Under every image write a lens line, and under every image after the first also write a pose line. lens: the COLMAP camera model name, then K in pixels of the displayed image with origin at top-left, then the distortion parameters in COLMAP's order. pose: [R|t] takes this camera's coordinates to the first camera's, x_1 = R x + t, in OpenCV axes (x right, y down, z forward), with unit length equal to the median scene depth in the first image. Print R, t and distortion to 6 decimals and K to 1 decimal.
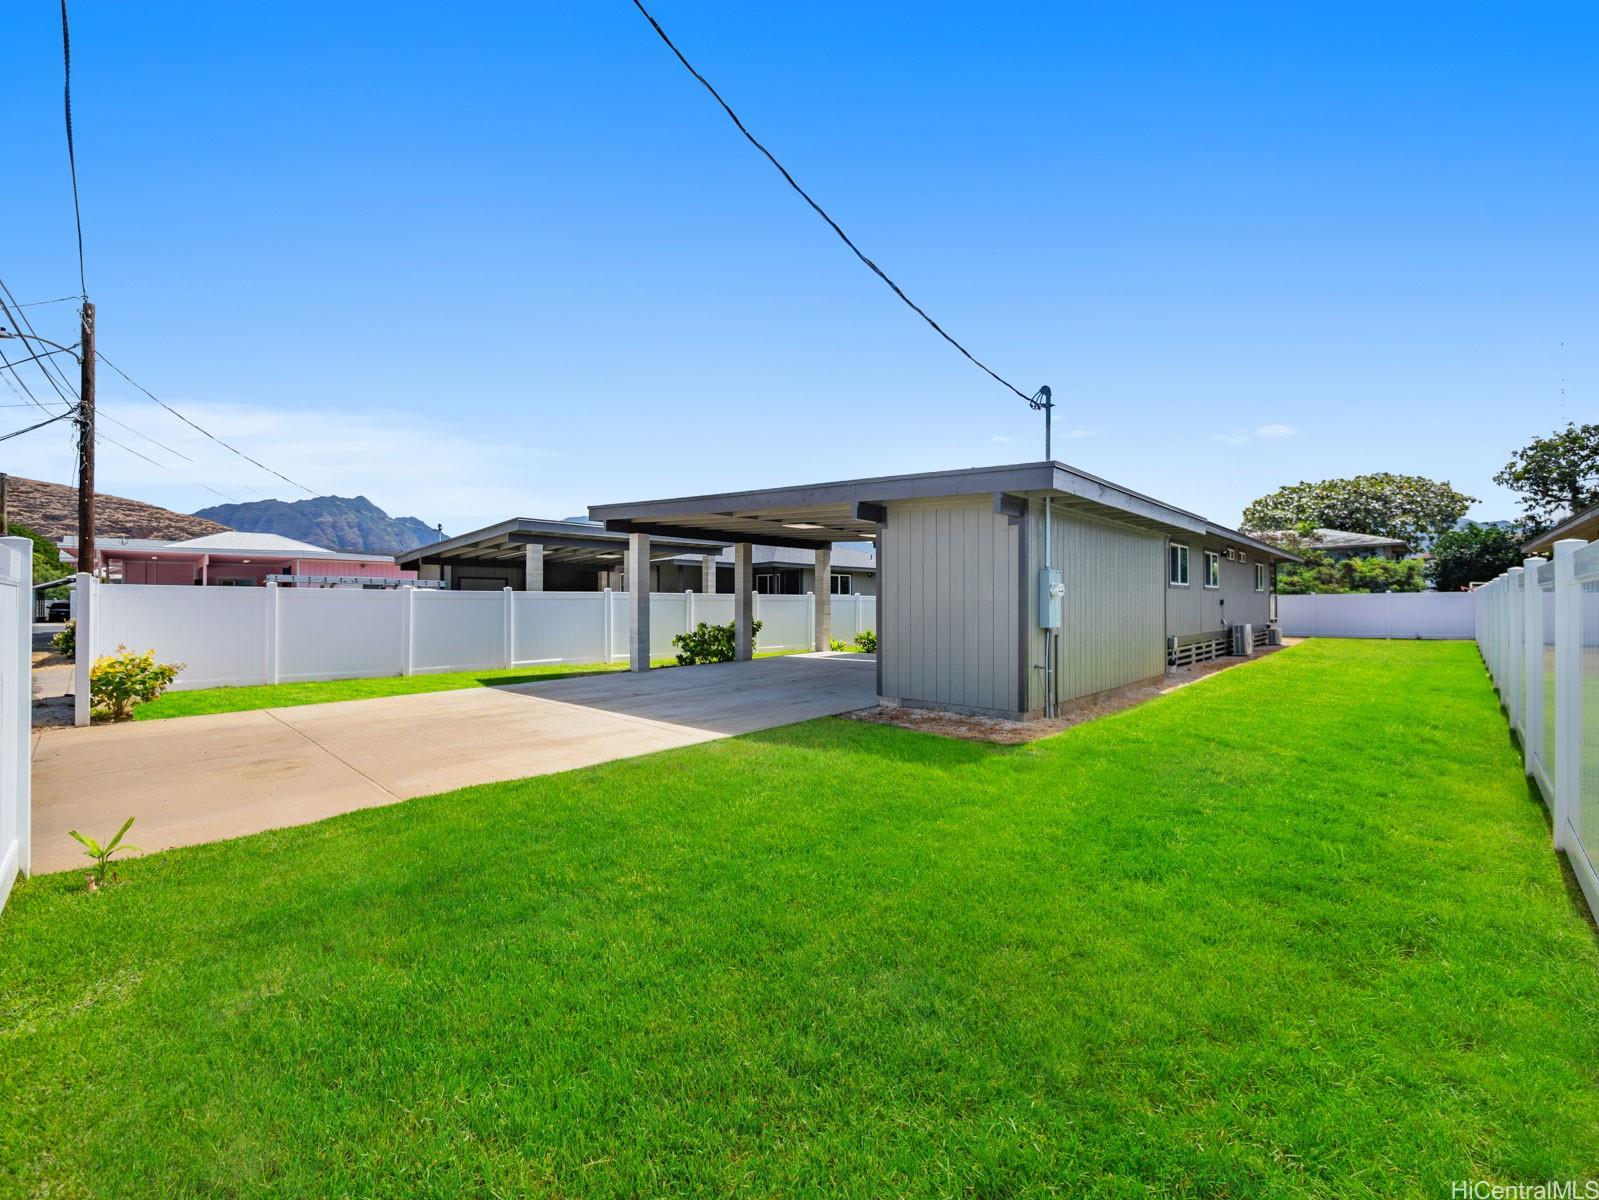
lens RADIAL K [[665.2, 0, 801.0], [0, 665.2, 588.4], [0, 0, 1]] dist [-0.011223, -0.000203]
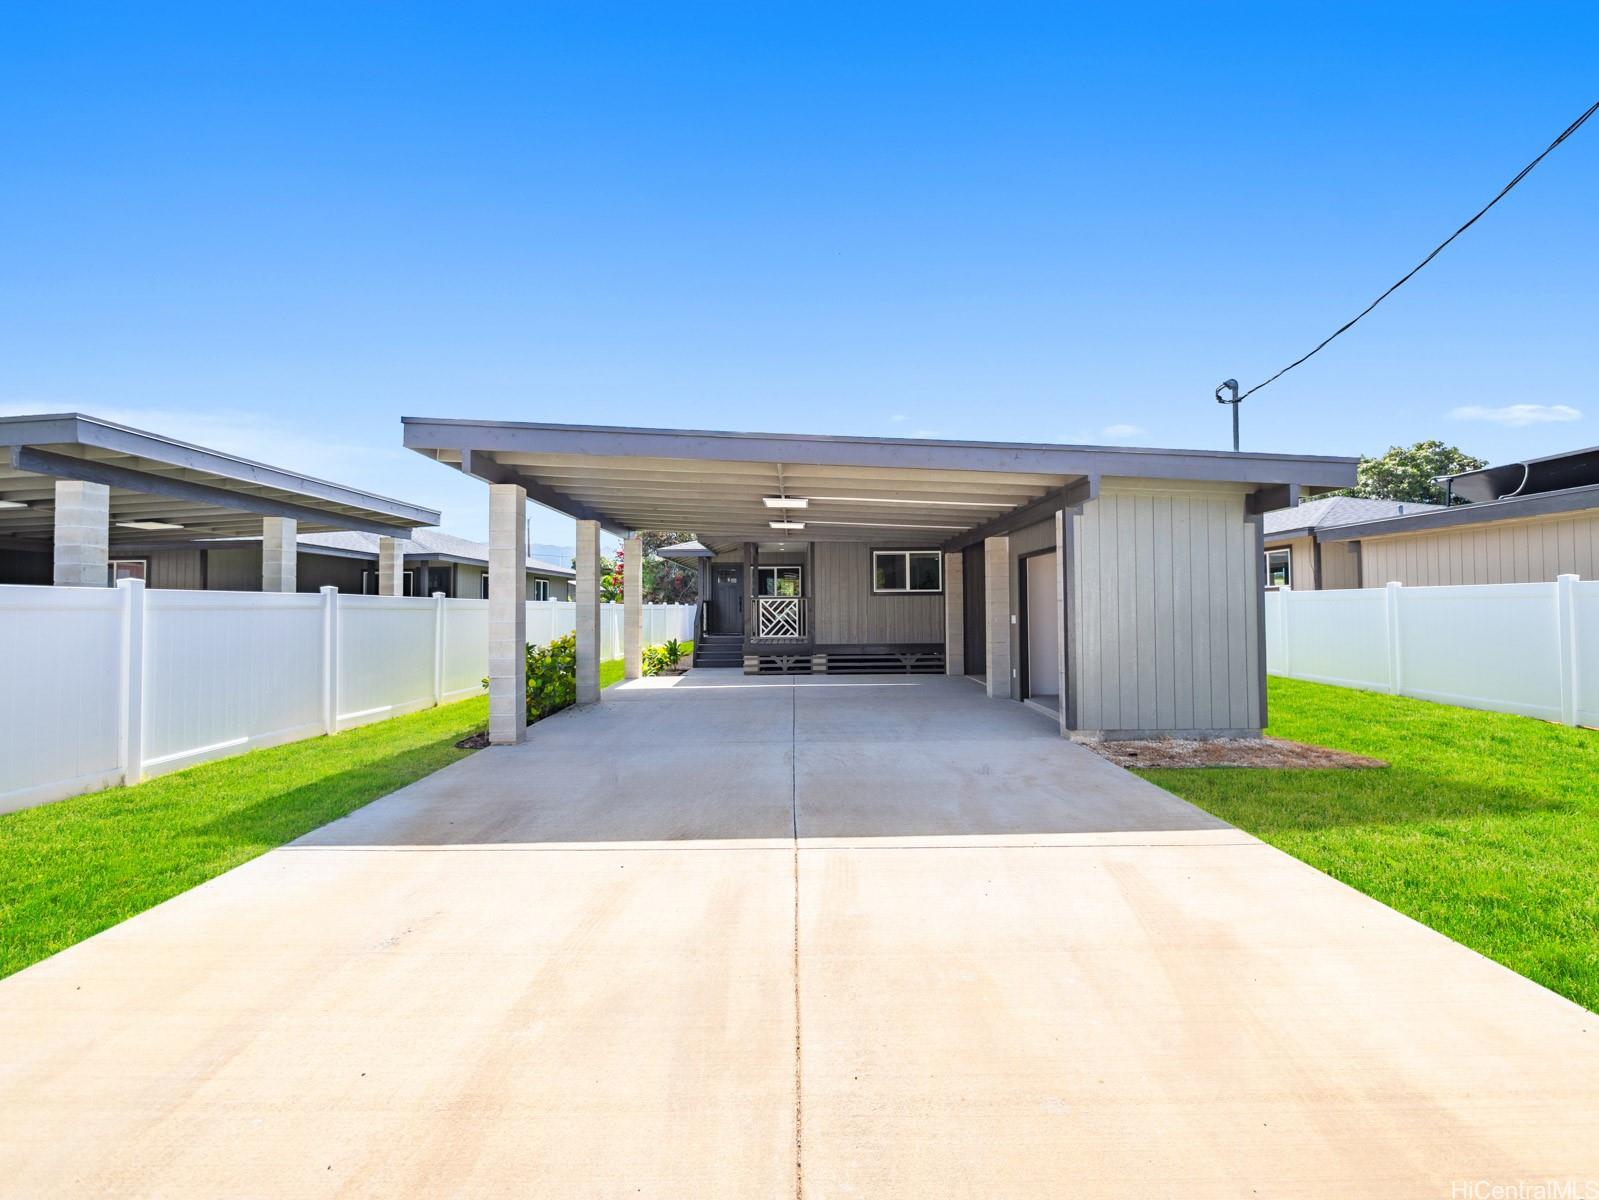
lens RADIAL K [[665.2, 0, 801.0], [0, 665.2, 588.4], [0, 0, 1]] dist [-0.011223, -0.000203]
pose [[0.724439, 0.009193, 0.689278, -0.505855], [-0.008827, 0.999953, -0.004059, 0.001872], [-0.689283, -0.003144, 0.724486, 0.514562]]
